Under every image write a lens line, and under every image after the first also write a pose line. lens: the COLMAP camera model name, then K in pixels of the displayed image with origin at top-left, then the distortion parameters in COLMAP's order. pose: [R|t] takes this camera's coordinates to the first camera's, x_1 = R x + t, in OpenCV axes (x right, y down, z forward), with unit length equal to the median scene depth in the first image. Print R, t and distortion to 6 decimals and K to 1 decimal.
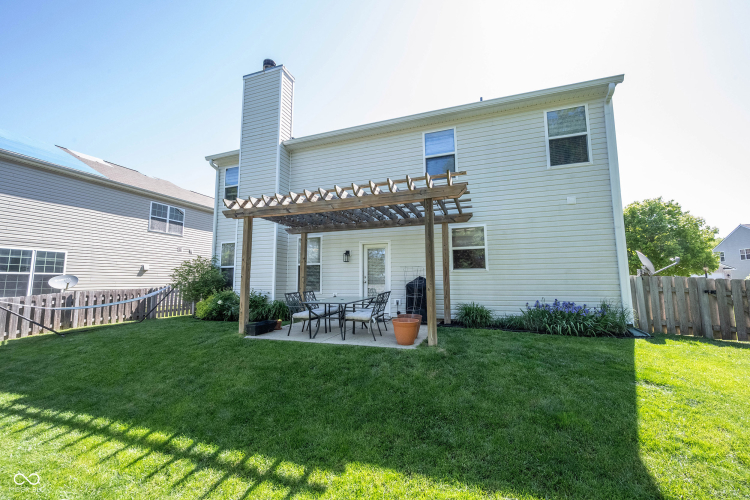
lens RADIAL K [[295.3, 0, 375.0], [0, 295.3, 250.0], [0, 0, 1]] dist [0.001981, 0.000468]
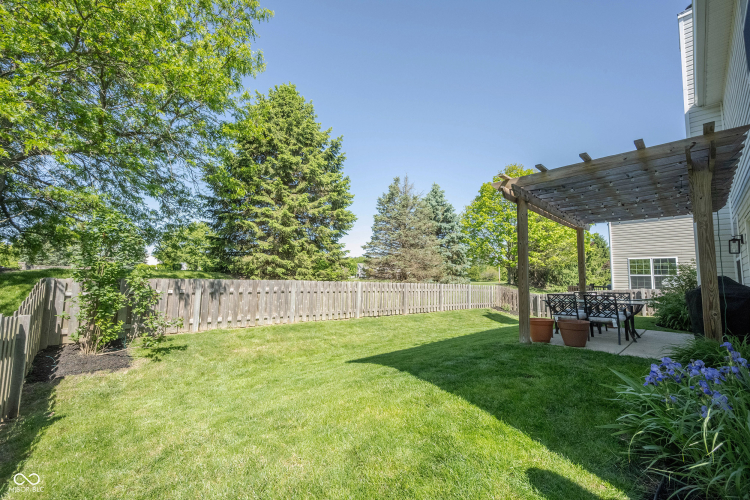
lens RADIAL K [[295.3, 0, 375.0], [0, 295.3, 250.0], [0, 0, 1]] dist [0.001981, 0.000468]
pose [[-0.460513, -0.085915, -0.883486, 0.868569], [0.084253, 0.986581, -0.139857, 0.060551], [0.883646, -0.138842, -0.447094, 0.649934]]
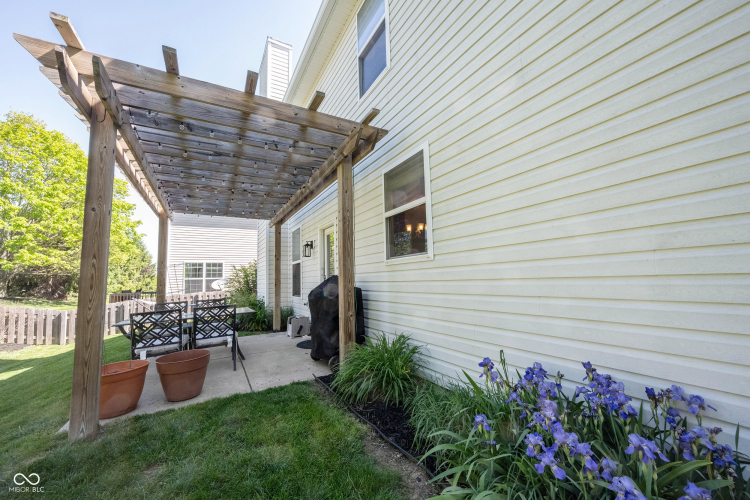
lens RADIAL K [[295.3, 0, 375.0], [0, 295.3, 250.0], [0, 0, 1]] dist [0.001981, 0.000468]
pose [[0.757072, -0.082517, -0.648100, 0.531764], [0.097553, 0.995149, -0.012749, 0.053136], [0.646008, -0.053572, 0.761449, 0.598133]]
